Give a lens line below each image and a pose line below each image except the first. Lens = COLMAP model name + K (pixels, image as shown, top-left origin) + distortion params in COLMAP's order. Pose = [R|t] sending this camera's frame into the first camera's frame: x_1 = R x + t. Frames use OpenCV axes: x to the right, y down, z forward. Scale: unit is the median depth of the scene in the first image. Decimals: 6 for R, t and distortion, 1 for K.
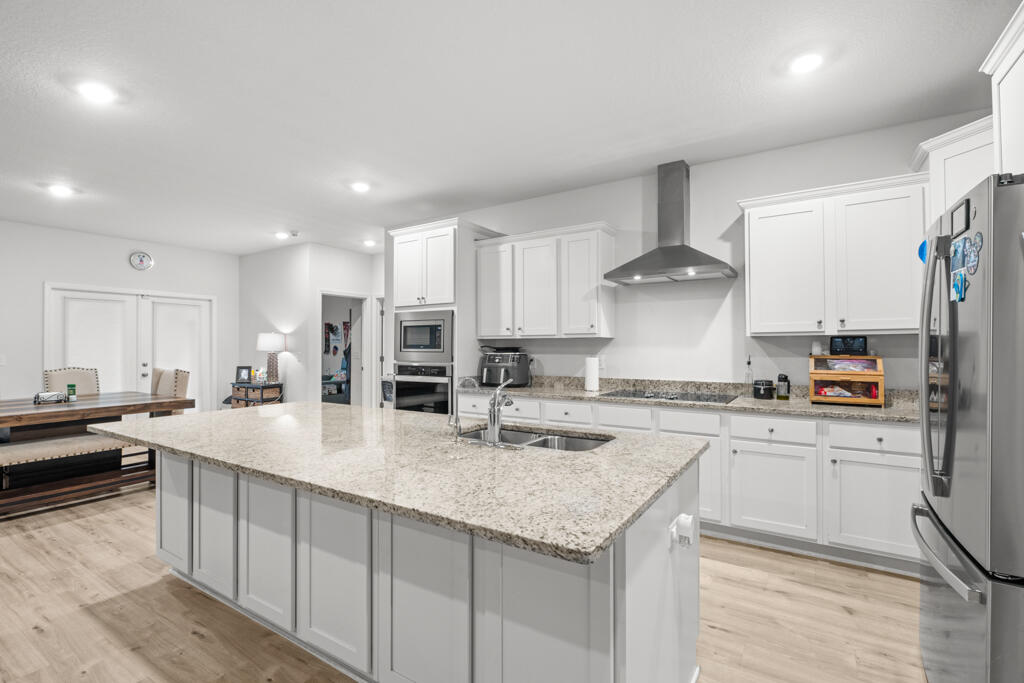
lens RADIAL K [[468.8, 0, 514.1], [0, 468.8, 341.2], [0, 0, 1]] dist [-0.001556, -0.001055]
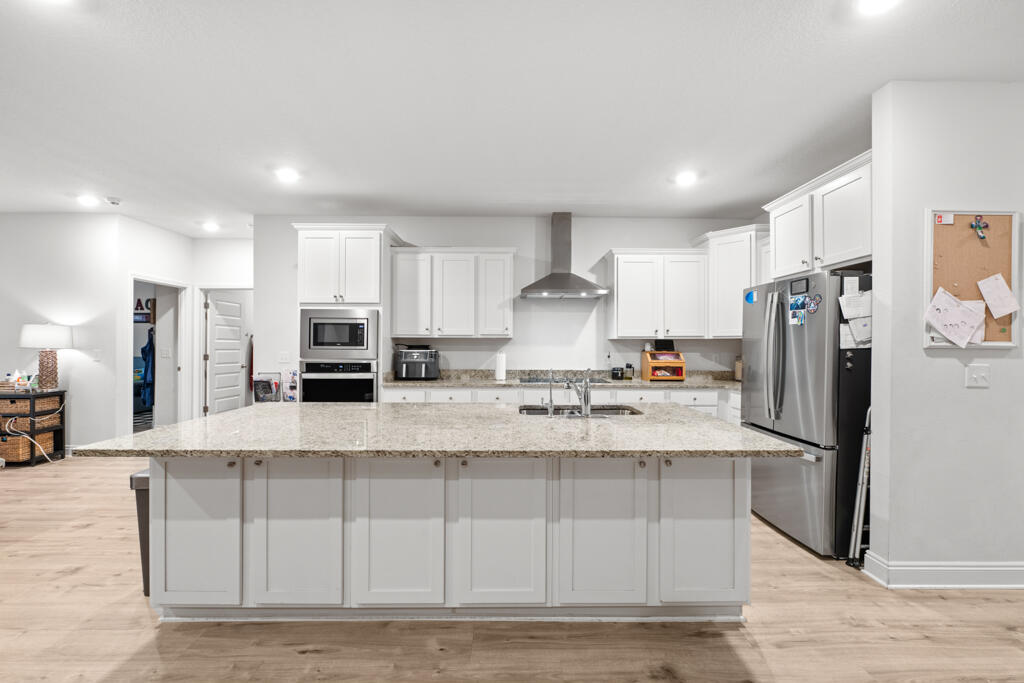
lens RADIAL K [[412.4, 0, 514.3], [0, 412.4, 344.2], [0, 0, 1]] dist [-0.002643, -0.000044]
pose [[0.836585, 0.006418, 0.547800, -0.370128], [-0.011863, 0.999909, 0.006402, 0.001768], [-0.547709, -0.011854, 0.836585, 0.045713]]
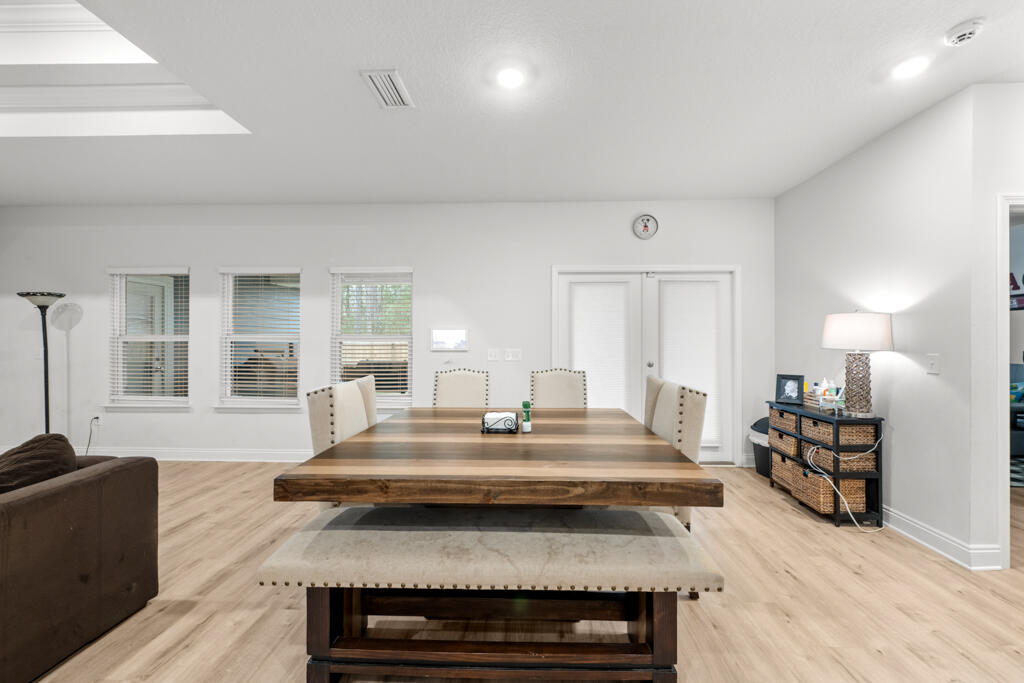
lens RADIAL K [[401.2, 0, 515.9], [0, 401.2, 340.6], [0, 0, 1]] dist [0.002057, -0.000962]
pose [[0.505340, 0.001475, -0.862919, -0.494237], [0.006679, 0.999962, 0.005621, 0.009632], [0.862894, -0.008604, 0.505311, 0.706290]]
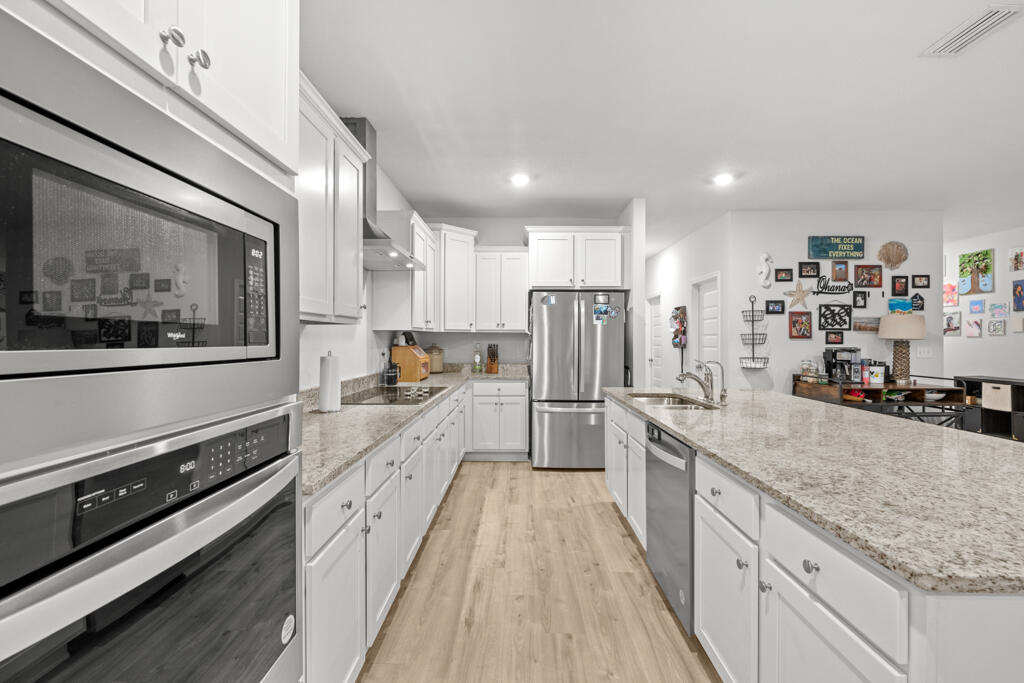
lens RADIAL K [[441.0, 0, 512.8], [0, 441.0, 338.2], [0, 0, 1]] dist [-0.006281, -0.000121]
pose [[-0.535443, 0.004967, 0.844557, -0.401836], [-0.008656, 0.999898, -0.011368, 0.014362], [-0.844527, -0.013397, -0.535345, 0.998952]]
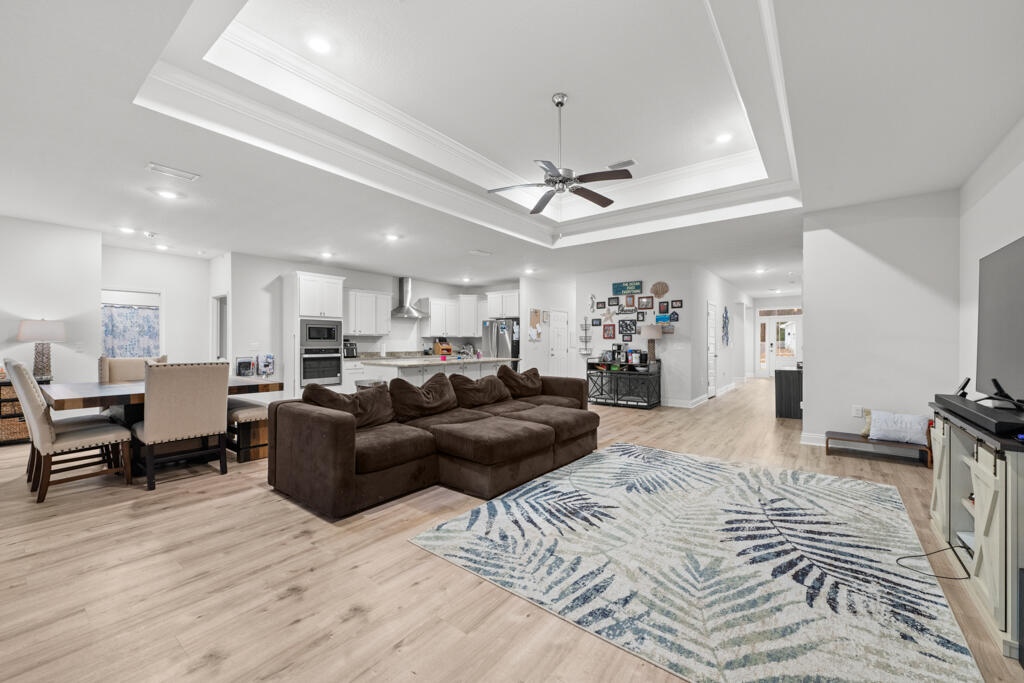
lens RADIAL K [[401.2, 0, 514.8], [0, 401.2, 341.0], [0, 0, 1]] dist [0.002057, -0.000962]
pose [[0.086929, 0.007818, 0.996184, -1.763295], [-0.010437, 0.999921, -0.006937, 0.025131], [-0.996160, -0.009794, 0.087004, 0.079910]]
